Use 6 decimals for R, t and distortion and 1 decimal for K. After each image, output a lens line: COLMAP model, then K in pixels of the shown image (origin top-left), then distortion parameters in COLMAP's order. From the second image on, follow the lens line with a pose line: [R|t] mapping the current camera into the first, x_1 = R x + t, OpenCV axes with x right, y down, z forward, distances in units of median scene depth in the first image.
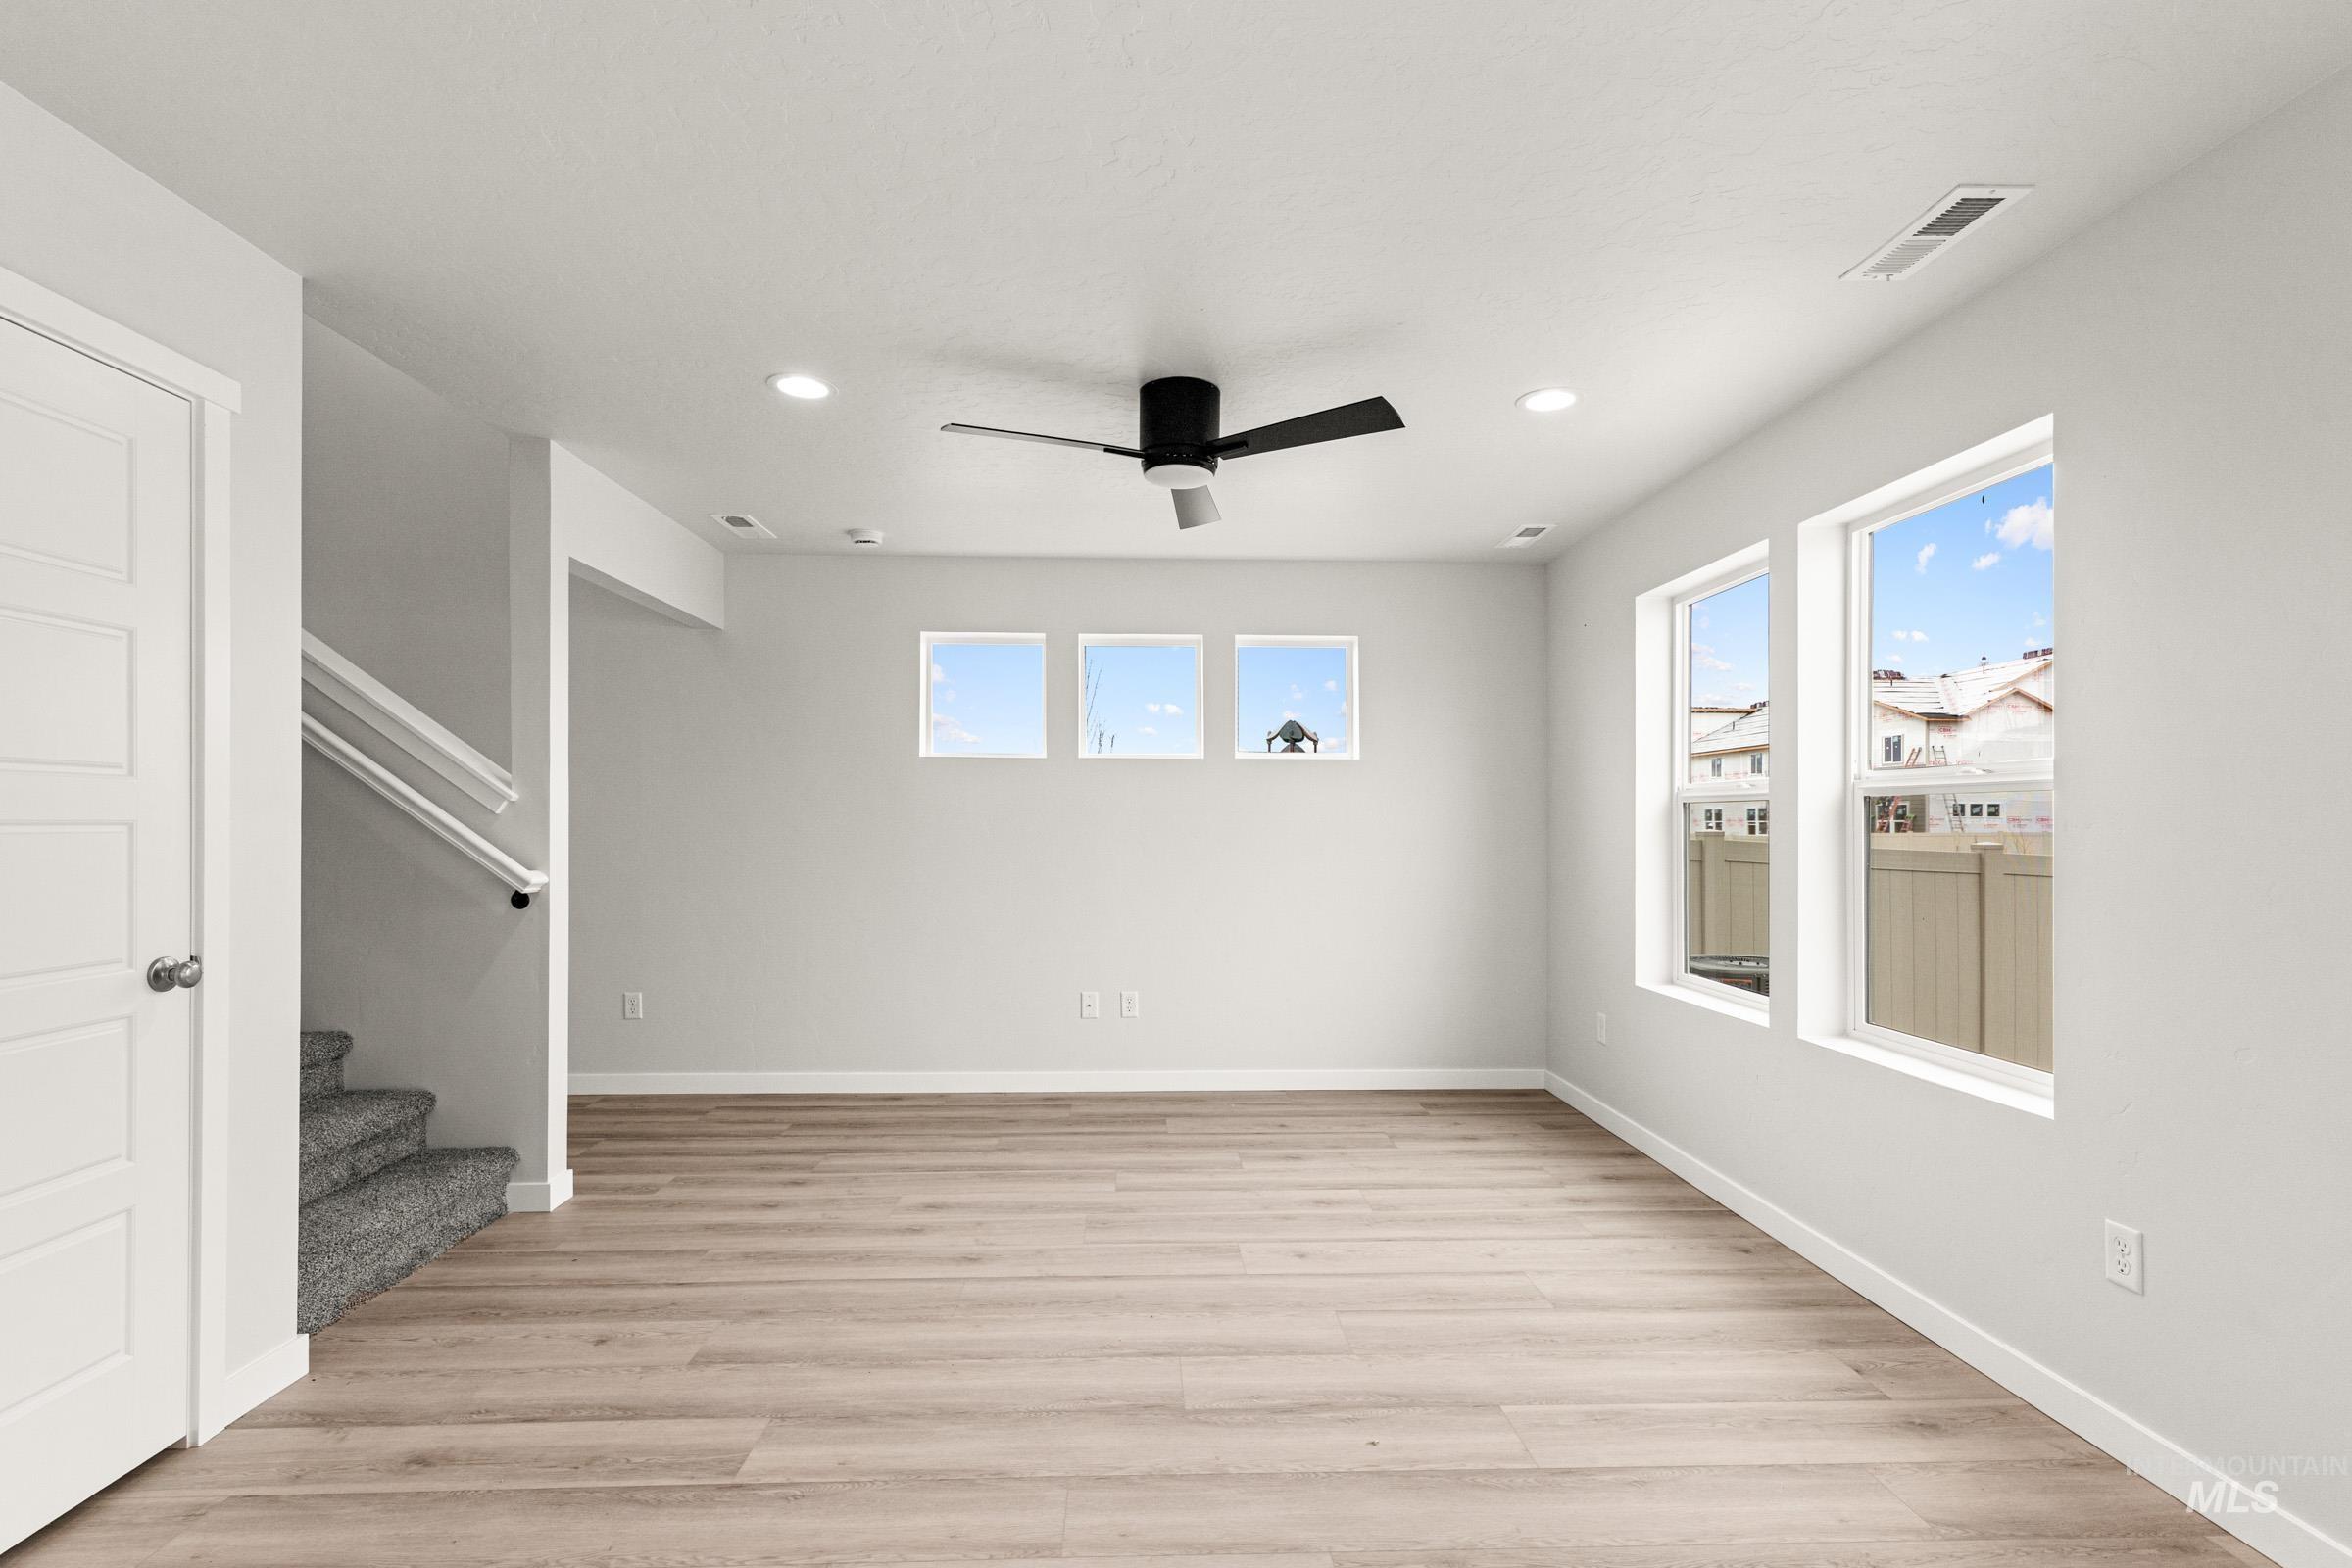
lens RADIAL K [[1220.5, 0, 1166.5], [0, 1220.5, 819.5], [0, 0, 1]] dist [0.006578, -0.000409]
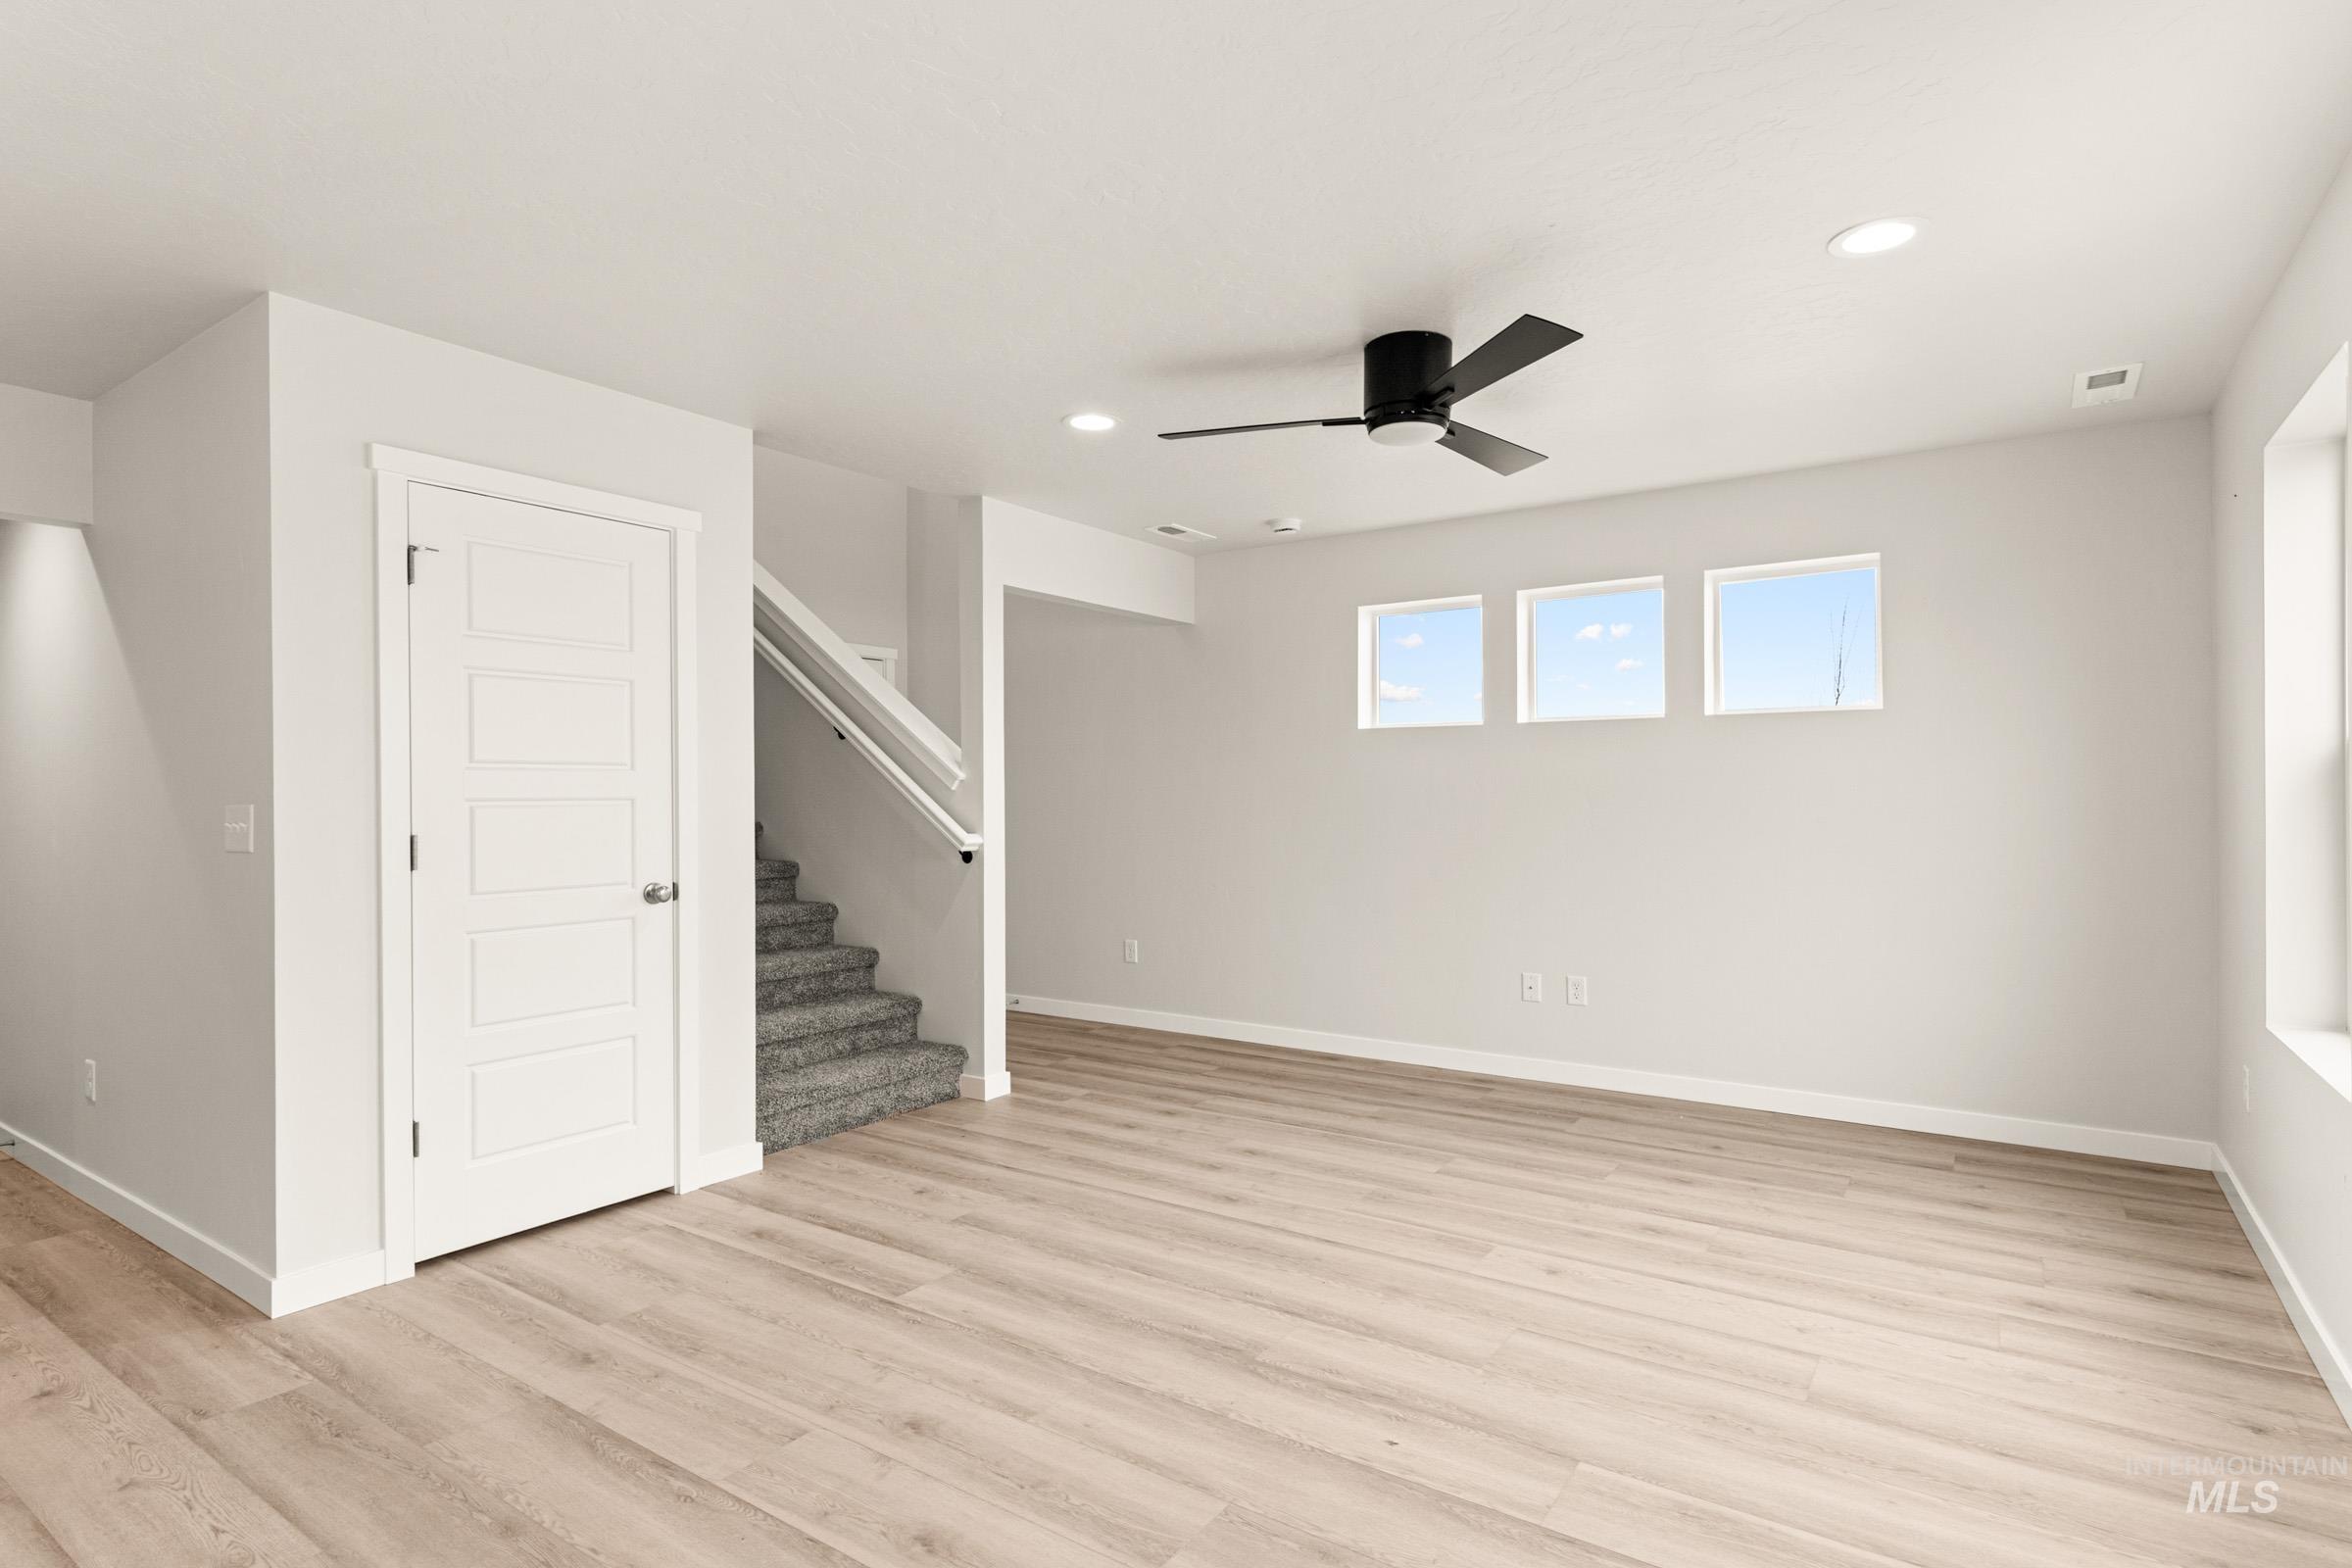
lens RADIAL K [[1230.0, 0, 1051.9], [0, 1230.0, 795.3], [0, 0, 1]] dist [0.005375, -0.000612]
pose [[0.765720, -0.007445, -0.643131, 0.380261], [0.009931, 0.999951, 0.000248, 0.002006], [0.643097, -0.006577, 0.765756, 0.063965]]
